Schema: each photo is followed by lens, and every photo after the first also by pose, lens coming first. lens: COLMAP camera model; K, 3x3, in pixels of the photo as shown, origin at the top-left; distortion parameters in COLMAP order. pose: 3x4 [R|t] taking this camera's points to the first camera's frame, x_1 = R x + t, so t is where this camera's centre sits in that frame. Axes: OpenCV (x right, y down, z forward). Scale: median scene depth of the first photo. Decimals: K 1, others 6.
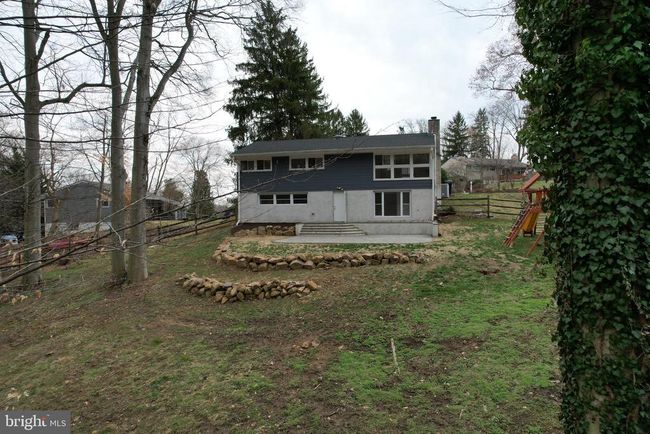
lens RADIAL K [[416.5, 0, 325.0], [0, 416.5, 217.0], [0, 0, 1]] dist [-0.092140, 0.082086]
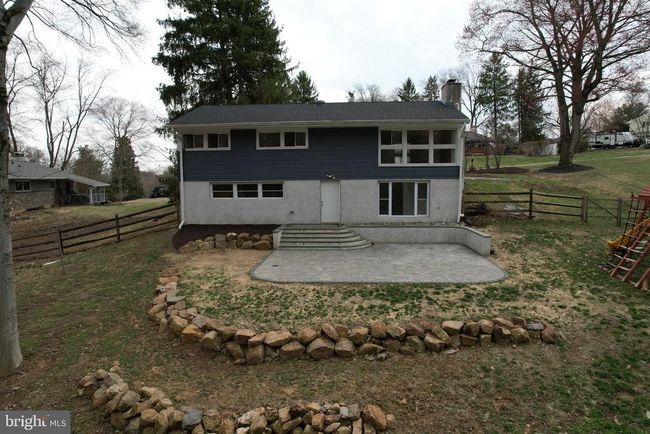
lens RADIAL K [[416.5, 0, 325.0], [0, 416.5, 217.0], [0, 0, 1]] dist [-0.092140, 0.082086]
pose [[0.986978, -0.013238, 0.160308, -0.085837], [0.000281, 0.996748, 0.080578, -0.056017], [-0.160853, -0.079484, 0.983773, 0.292889]]
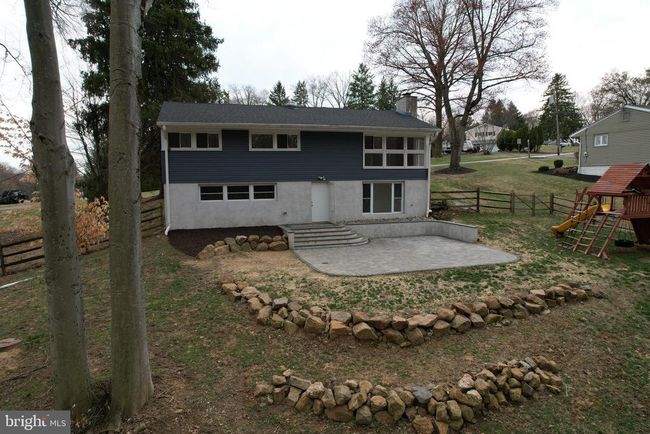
lens RADIAL K [[416.5, 0, 325.0], [0, 416.5, 217.0], [0, 0, 1]] dist [-0.092140, 0.082086]
pose [[0.865122, -0.045525, 0.499490, -0.325346], [0.006757, 0.996840, 0.079151, -0.056836], [-0.501515, -0.065100, 0.862696, 0.341726]]
